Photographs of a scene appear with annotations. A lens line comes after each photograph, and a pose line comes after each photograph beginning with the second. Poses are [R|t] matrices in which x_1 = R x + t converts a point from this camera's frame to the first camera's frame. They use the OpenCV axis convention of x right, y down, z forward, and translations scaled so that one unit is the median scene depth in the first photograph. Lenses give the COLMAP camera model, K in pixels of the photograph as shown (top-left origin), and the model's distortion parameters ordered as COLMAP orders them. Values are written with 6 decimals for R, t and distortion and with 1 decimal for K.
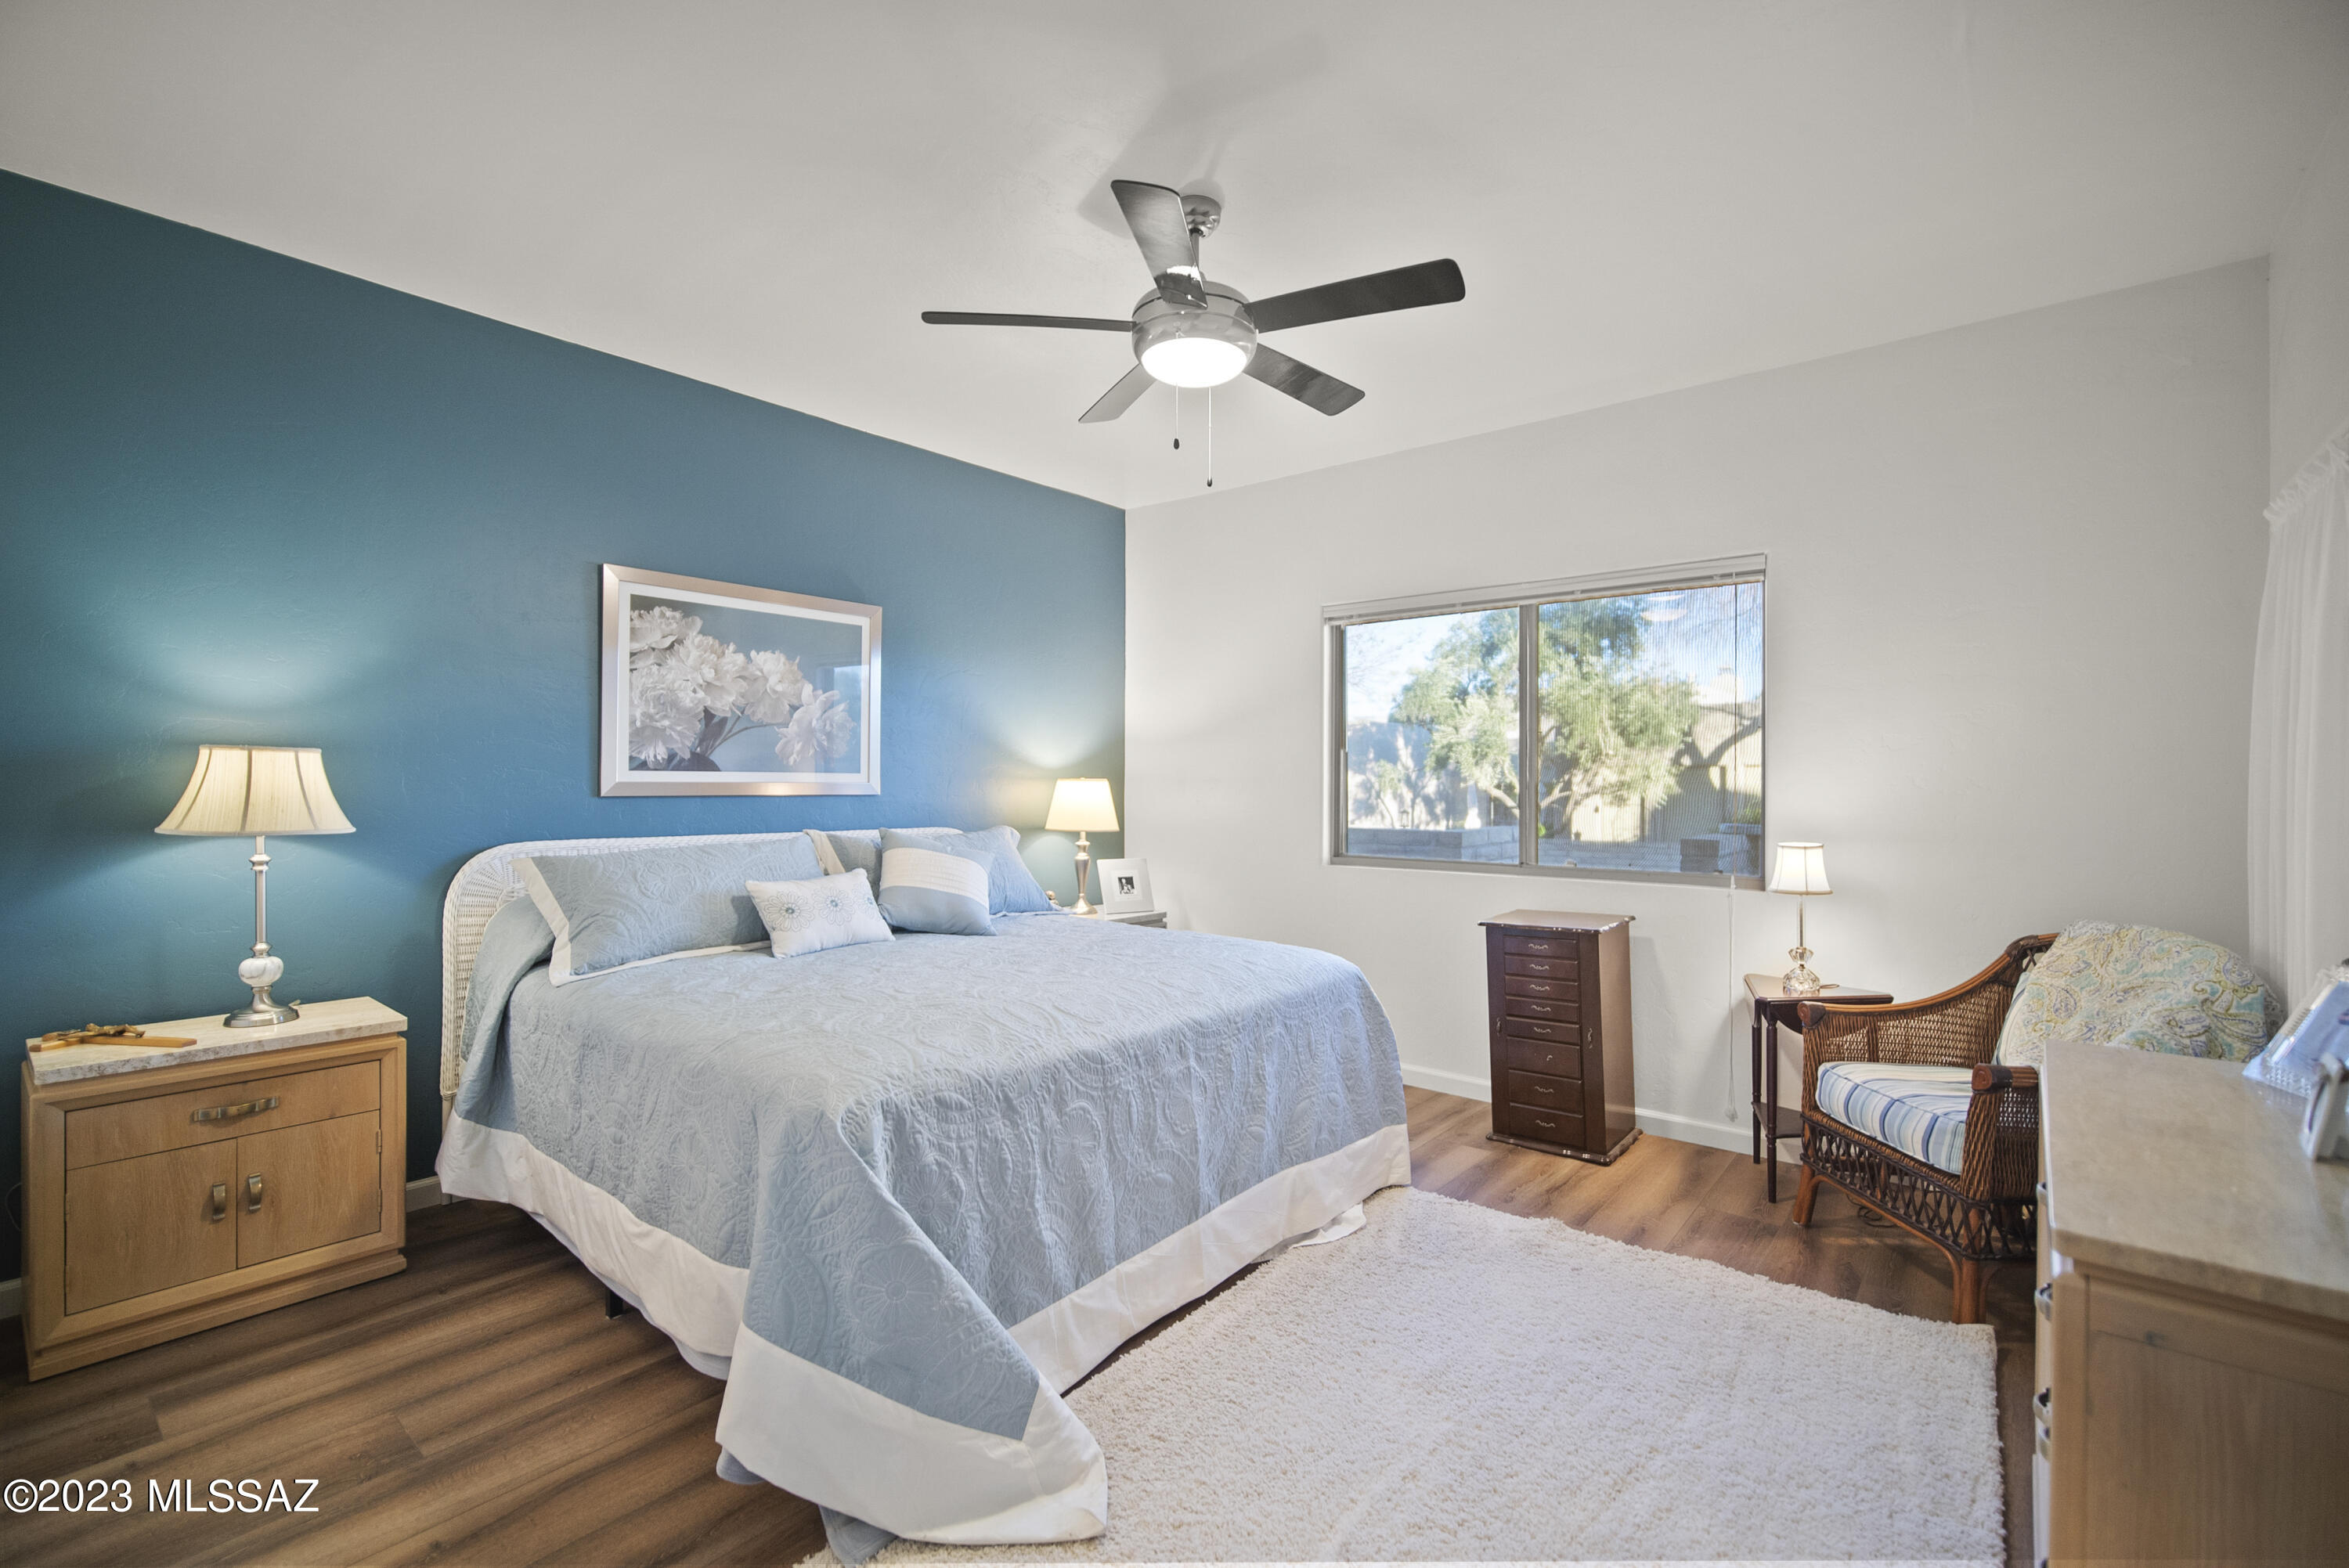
lens RADIAL K [[1028.4, 0, 1188.3], [0, 1028.4, 772.0], [0, 0, 1]] dist [-0.015204, -0.000076]
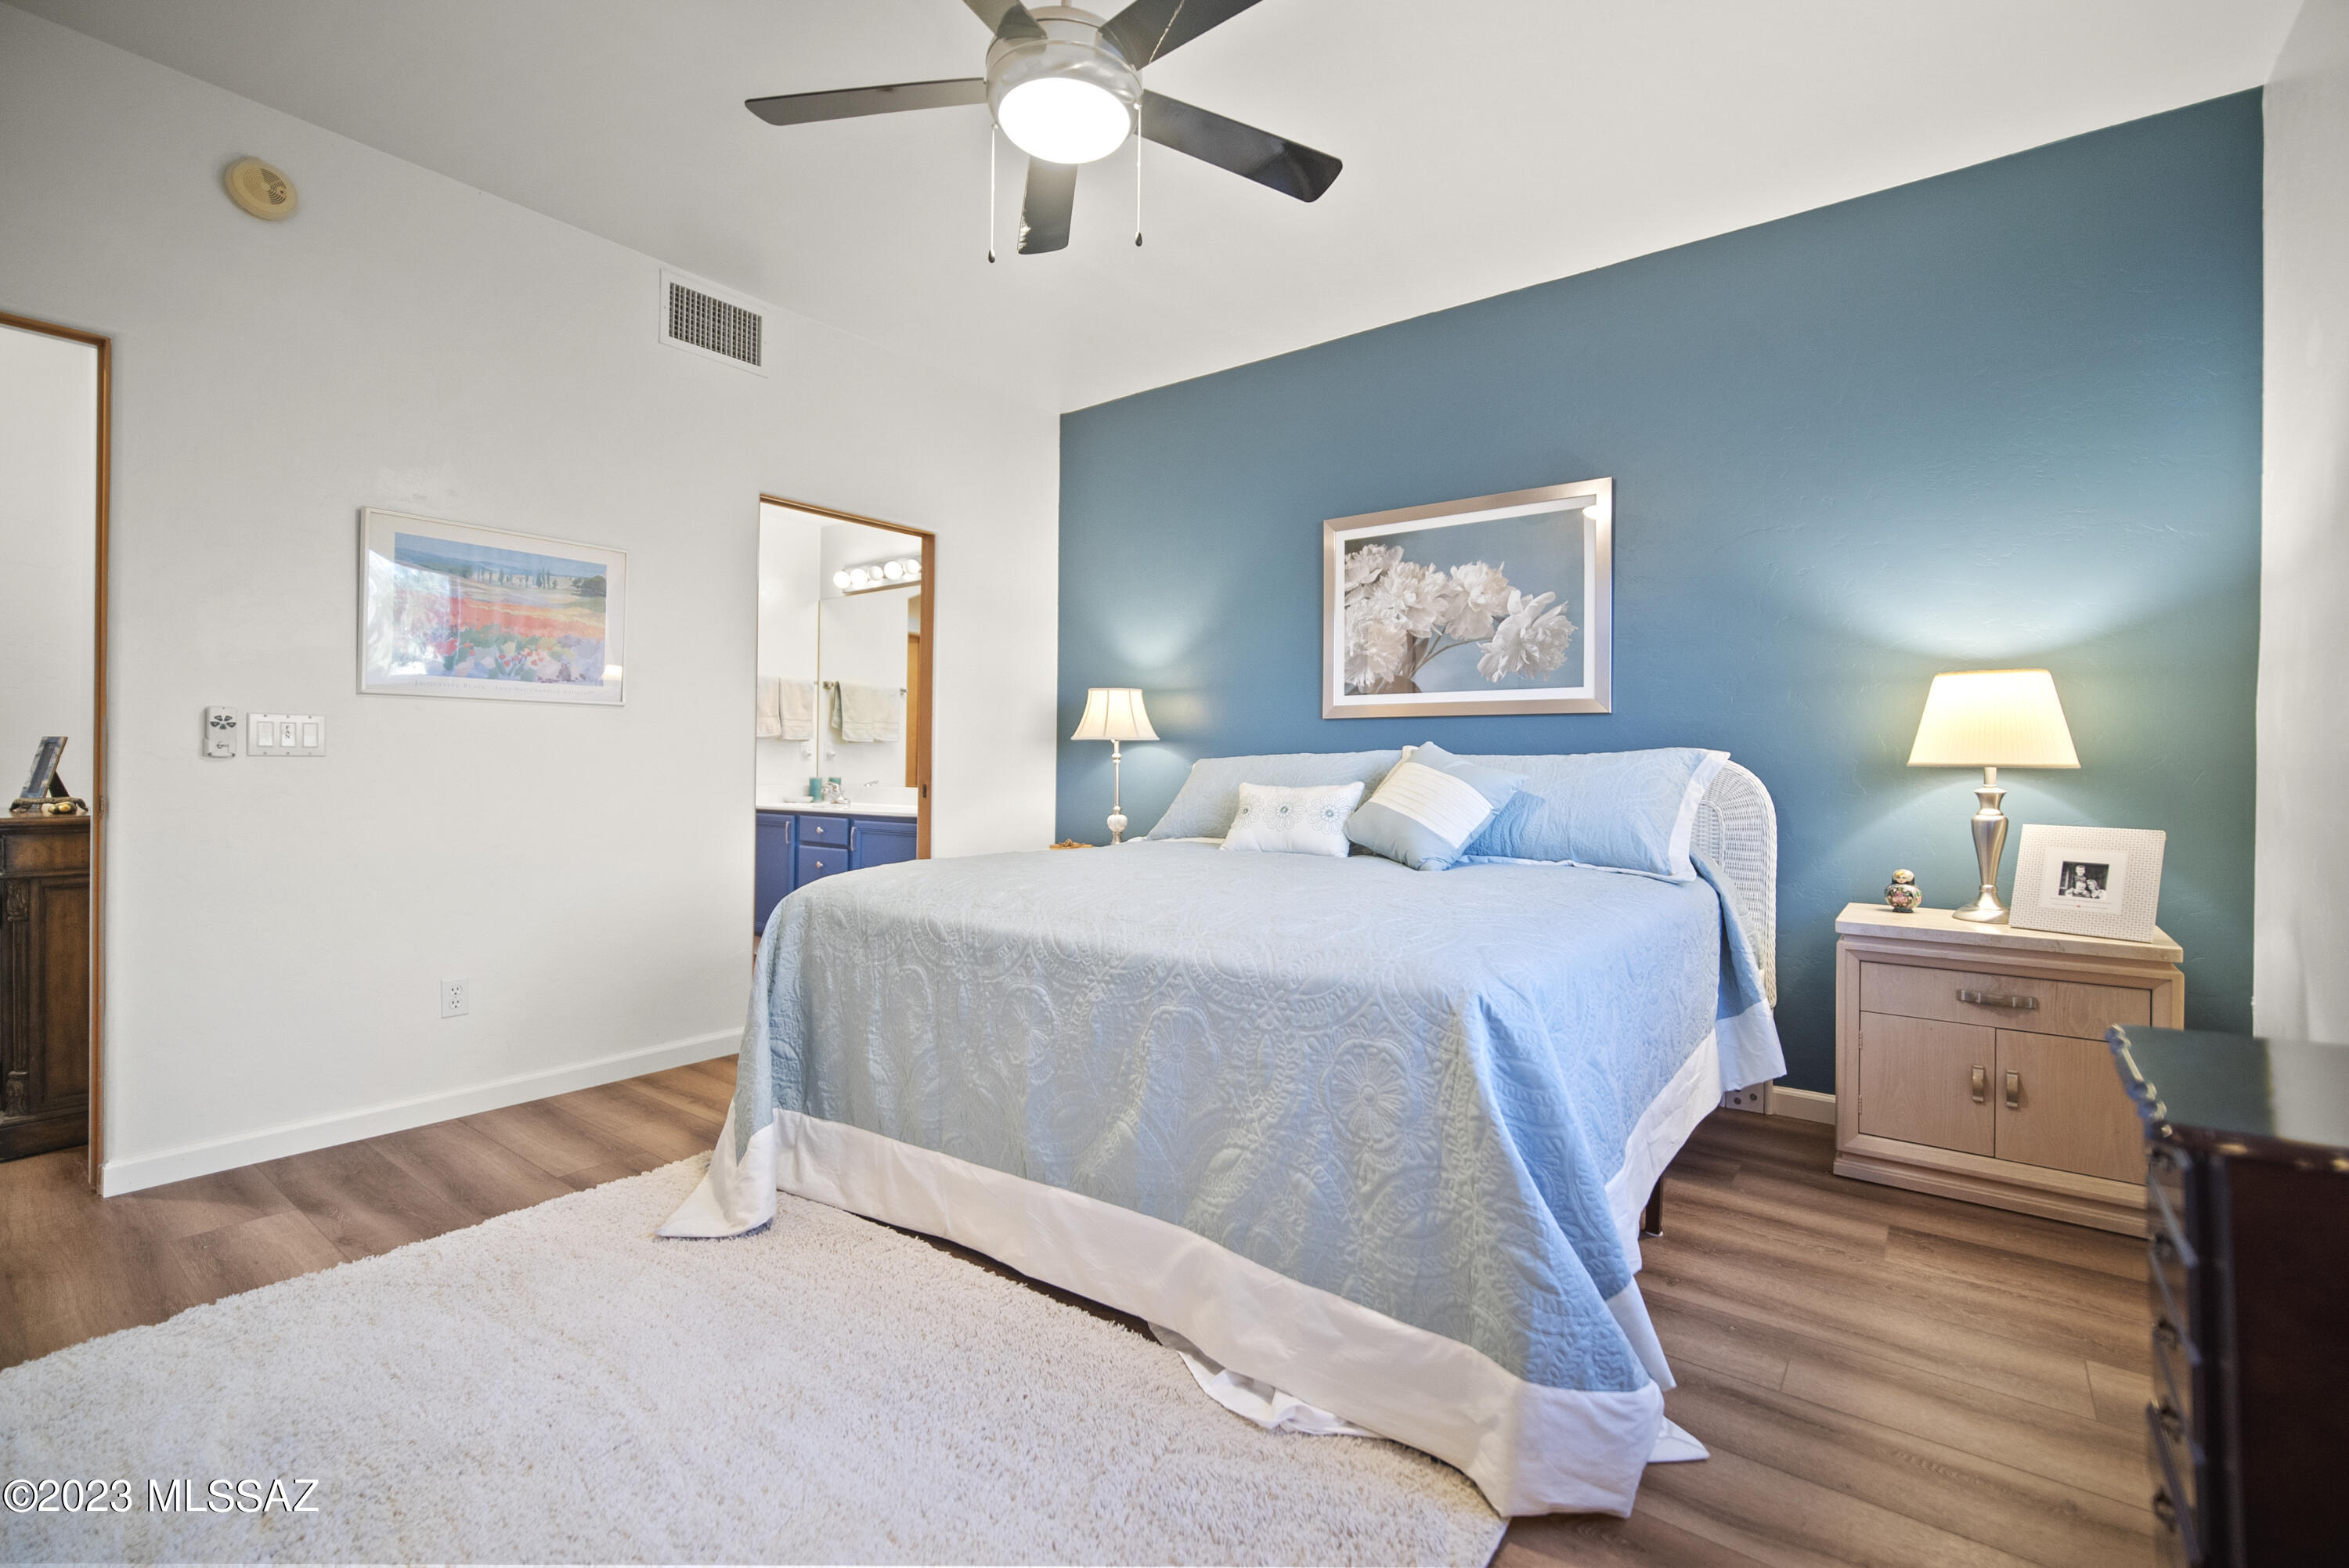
lens RADIAL K [[1028.4, 0, 1188.3], [0, 1028.4, 772.0], [0, 0, 1]] dist [-0.015204, -0.000076]
pose [[0.036078, 0.003444, -0.999343, 0.562027], [0.002921, 0.999989, 0.003551, 0.074959], [0.999345, -0.003047, 0.036067, 0.747344]]
